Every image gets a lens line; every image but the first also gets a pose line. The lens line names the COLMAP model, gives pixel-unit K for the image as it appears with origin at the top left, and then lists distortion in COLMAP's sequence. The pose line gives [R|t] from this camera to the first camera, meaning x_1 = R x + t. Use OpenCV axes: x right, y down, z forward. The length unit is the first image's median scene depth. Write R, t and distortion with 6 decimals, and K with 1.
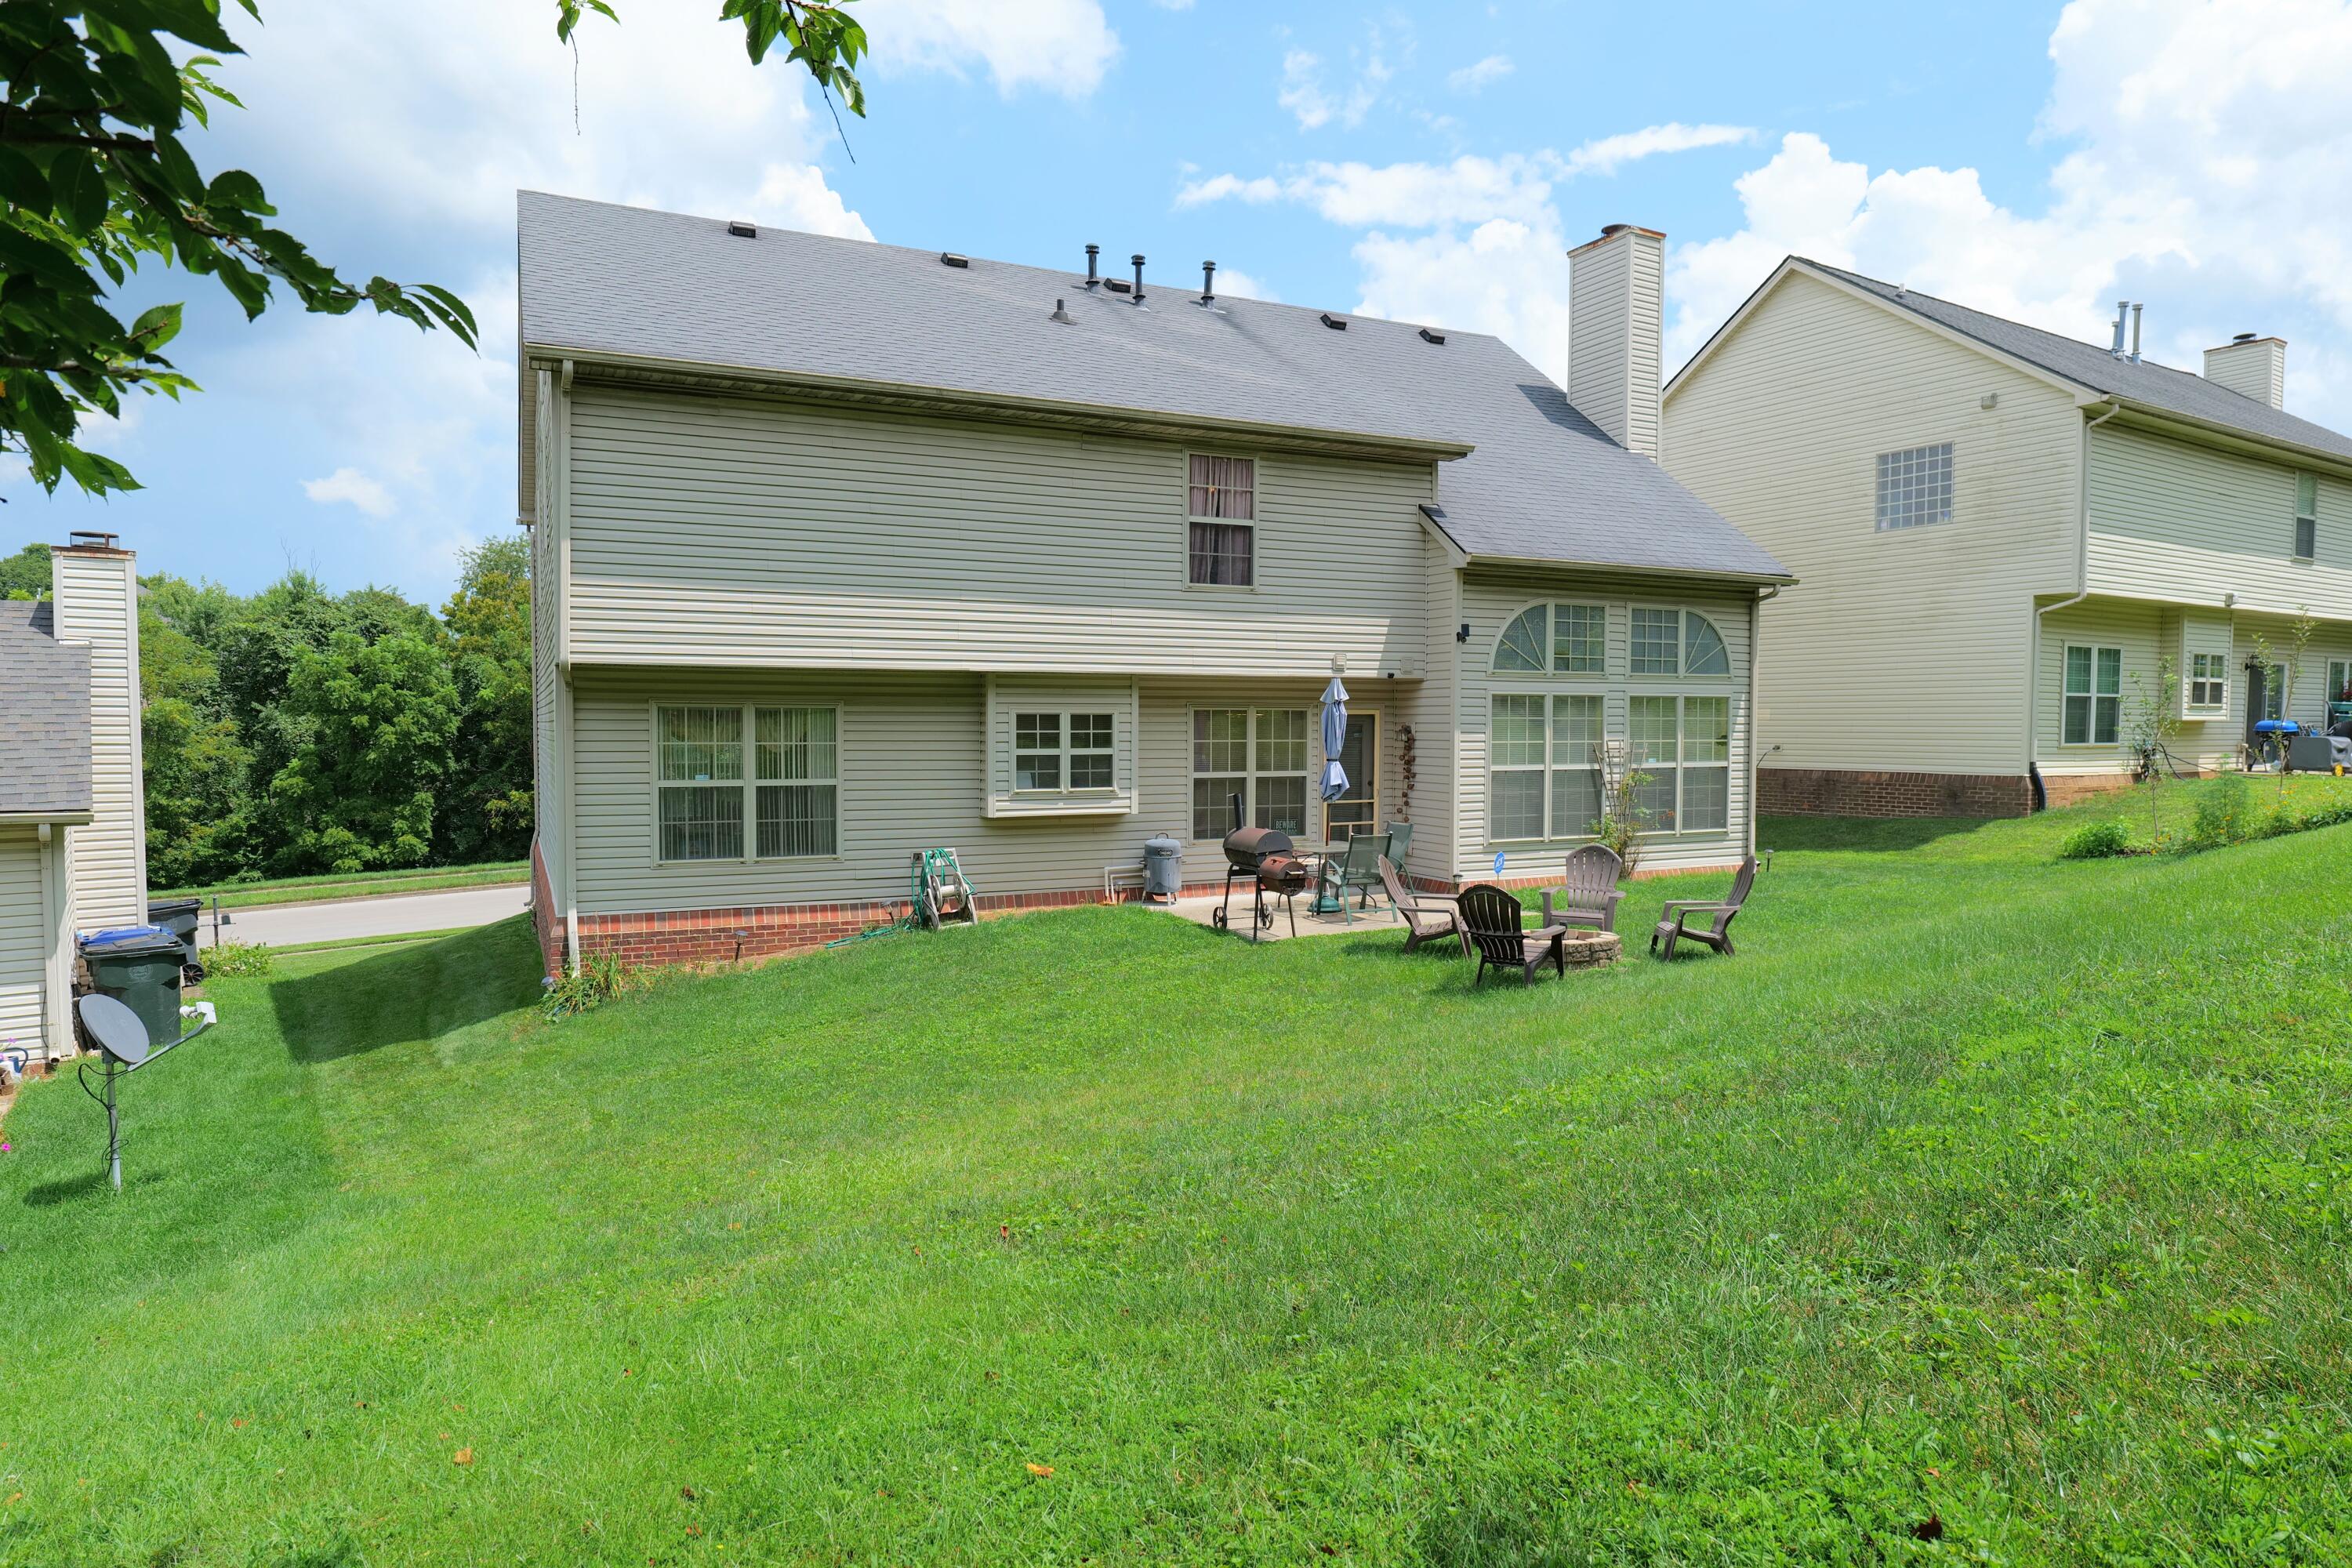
lens RADIAL K [[1399.9, 0, 1177.4], [0, 1399.9, 784.0], [0, 0, 1]] dist [-0.020717, 0.012404]
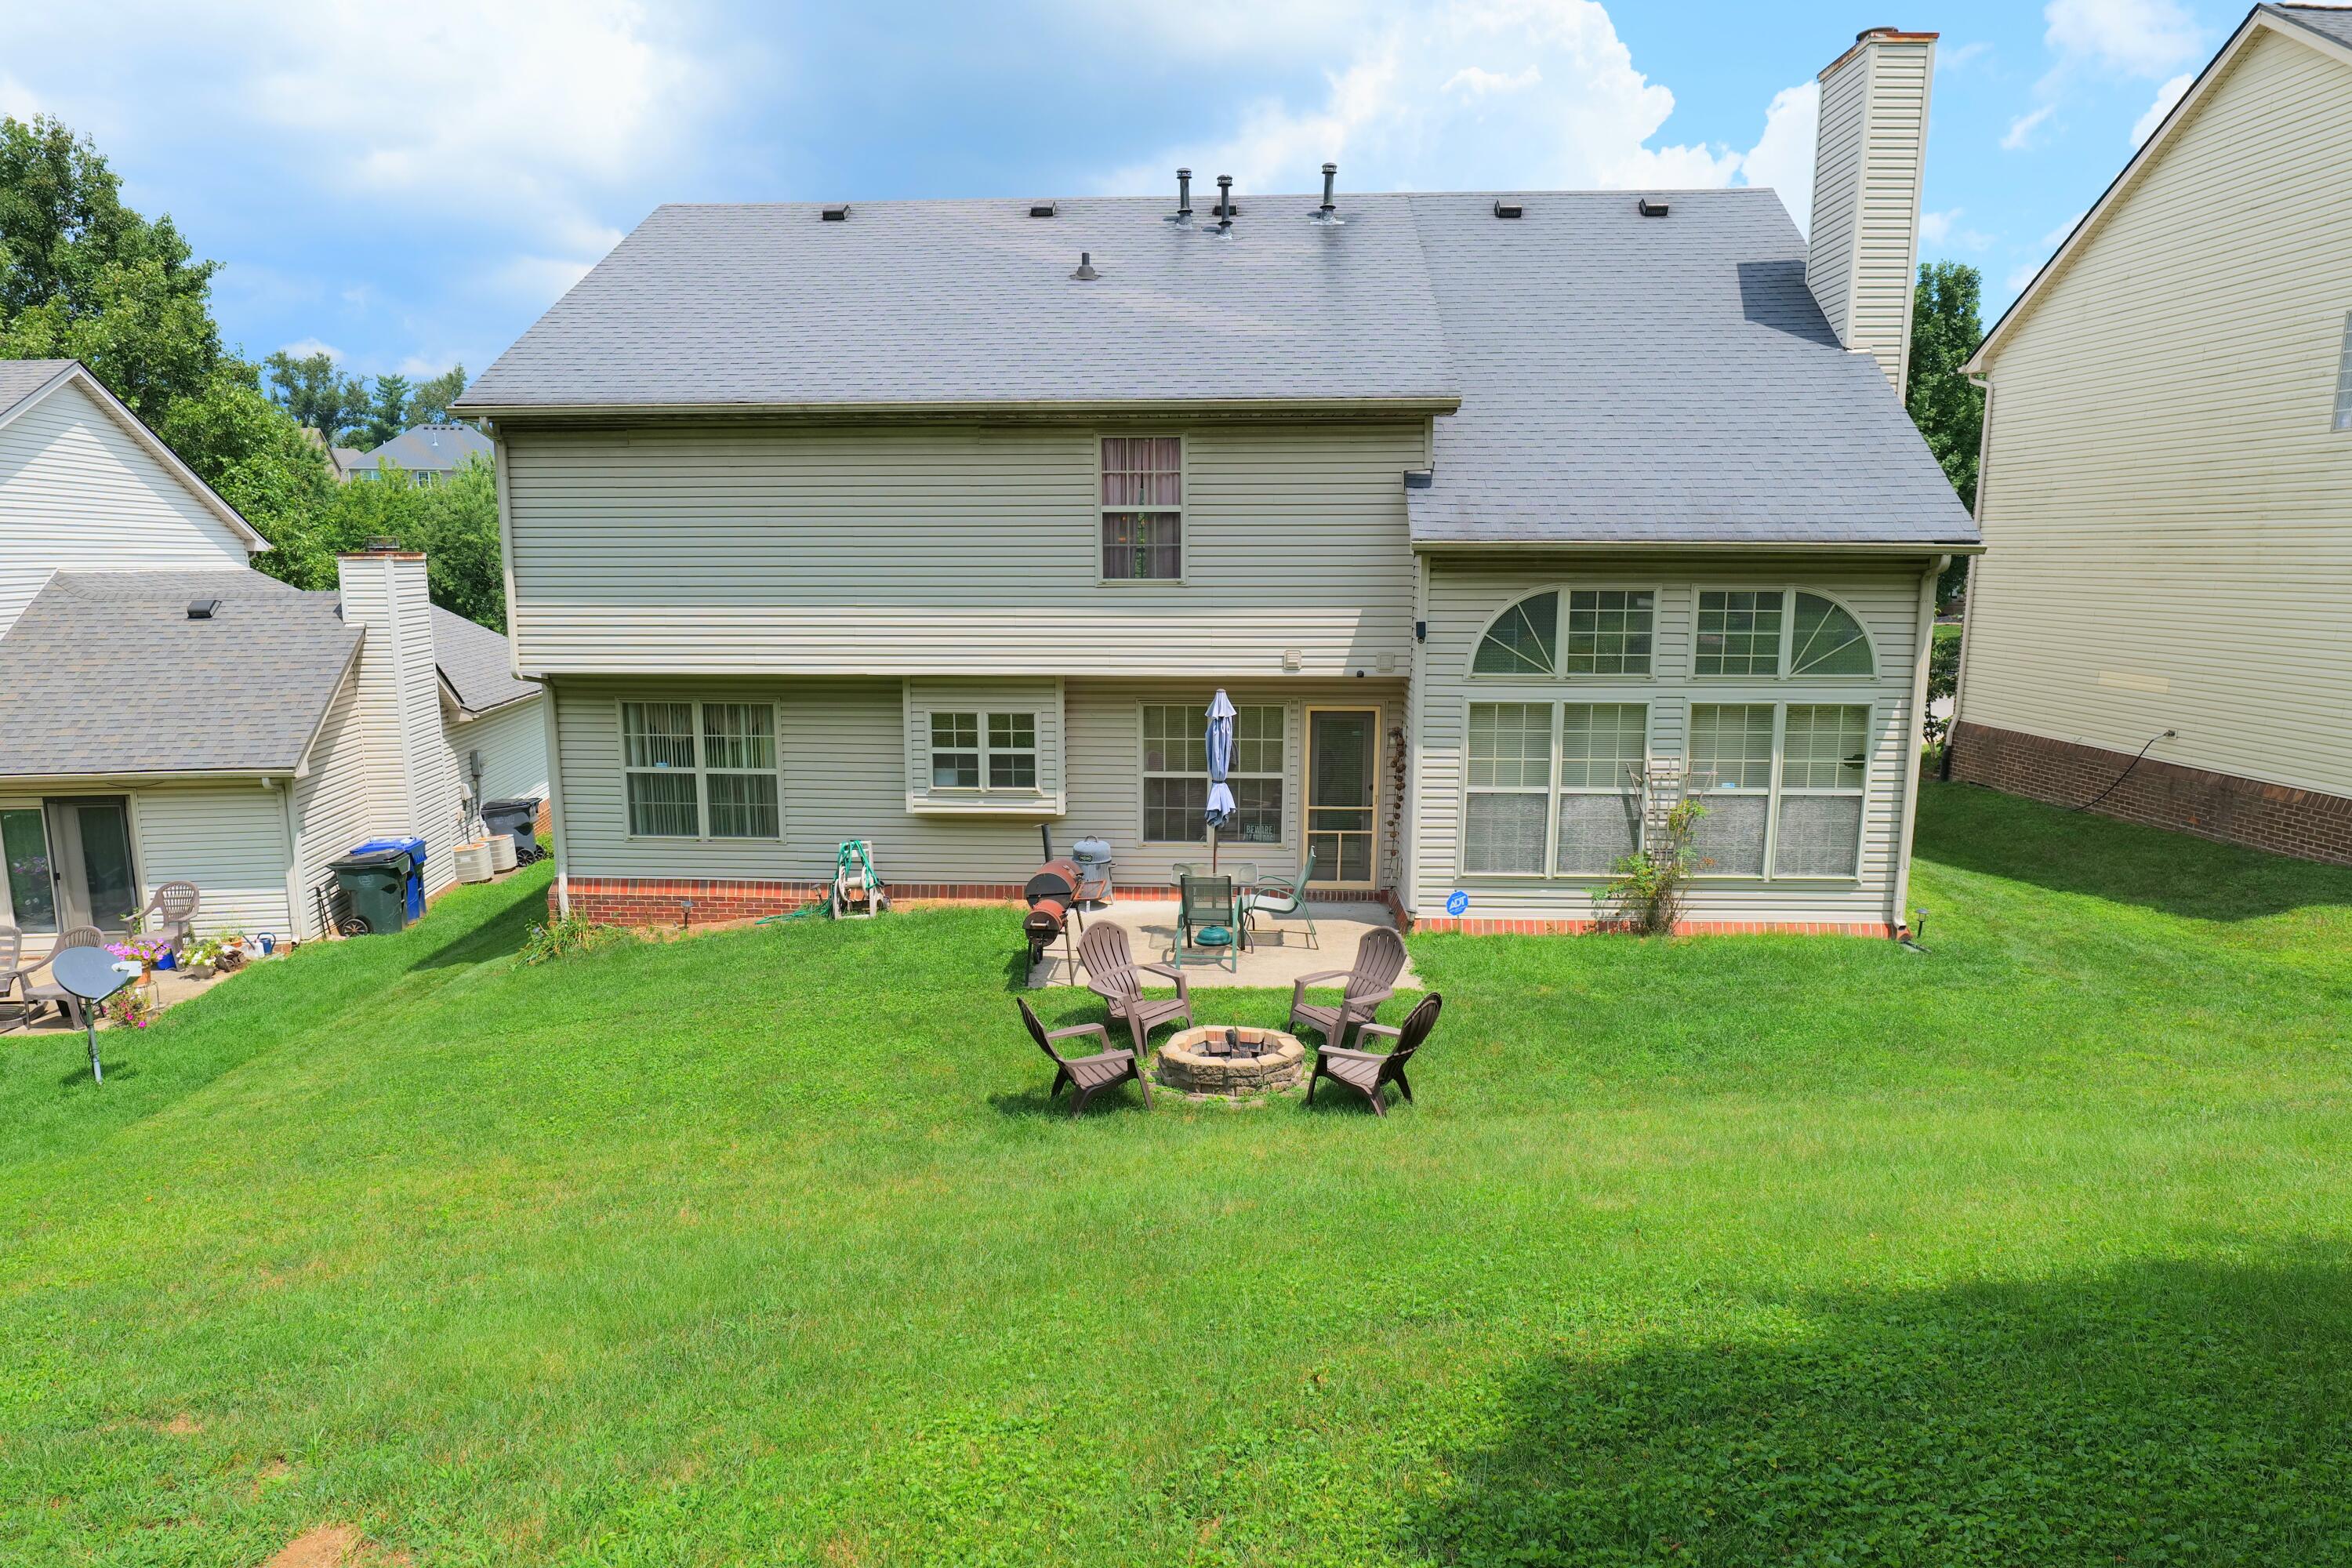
lens RADIAL K [[1399.9, 0, 1175.4], [0, 1399.9, 782.8], [0, 0, 1]] dist [-0.020717, 0.012404]
pose [[0.873010, 0.079850, -0.481122, 0.503460], [-0.019317, 0.991393, 0.129486, -0.128094], [0.487320, -0.103749, 0.867038, 0.193666]]
